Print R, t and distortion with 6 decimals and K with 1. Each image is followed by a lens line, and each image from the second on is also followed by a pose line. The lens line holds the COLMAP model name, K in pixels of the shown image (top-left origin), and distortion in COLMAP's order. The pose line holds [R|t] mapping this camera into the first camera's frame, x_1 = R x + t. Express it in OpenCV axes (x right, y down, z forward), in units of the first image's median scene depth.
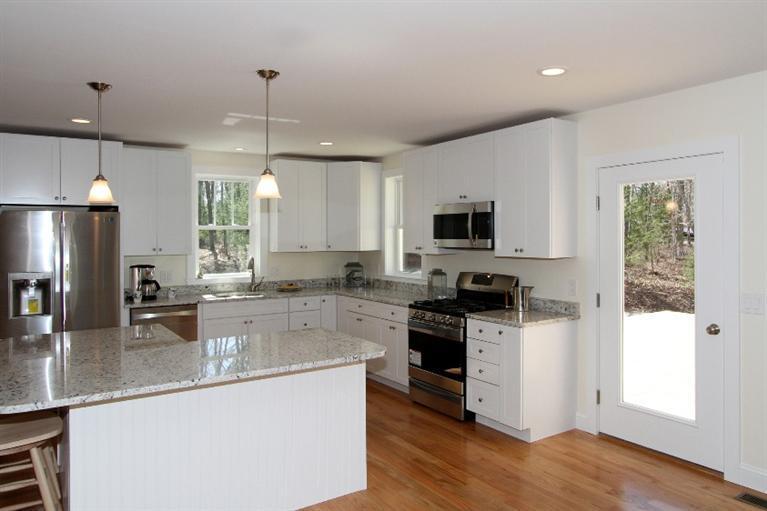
lens RADIAL K [[535.0, 0, 384.8], [0, 535.0, 234.8], [0, 0, 1]] dist [0.003800, 0.001323]
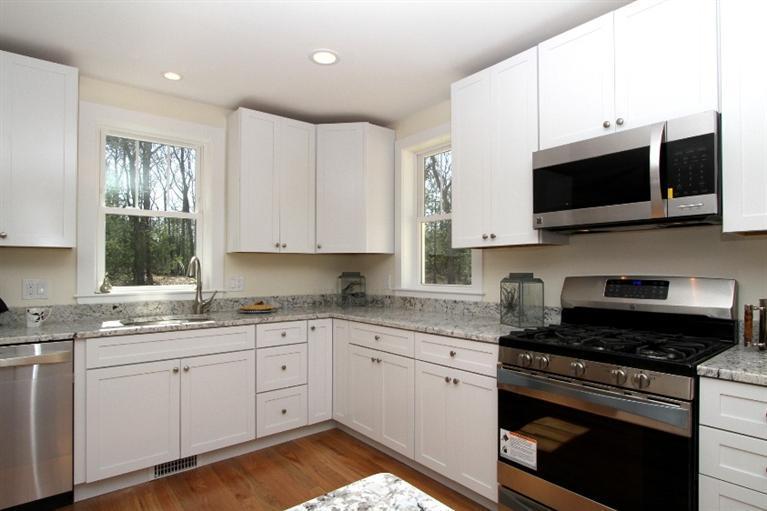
lens RADIAL K [[413.9, 0, 383.5], [0, 413.9, 255.5], [0, 0, 1]] dist [-0.023135, 0.000367]
pose [[0.994338, 0.005850, 0.106105, -0.086148], [-0.002690, 0.999549, -0.029900, 0.053110], [-0.106232, 0.029446, 0.993905, 0.519605]]
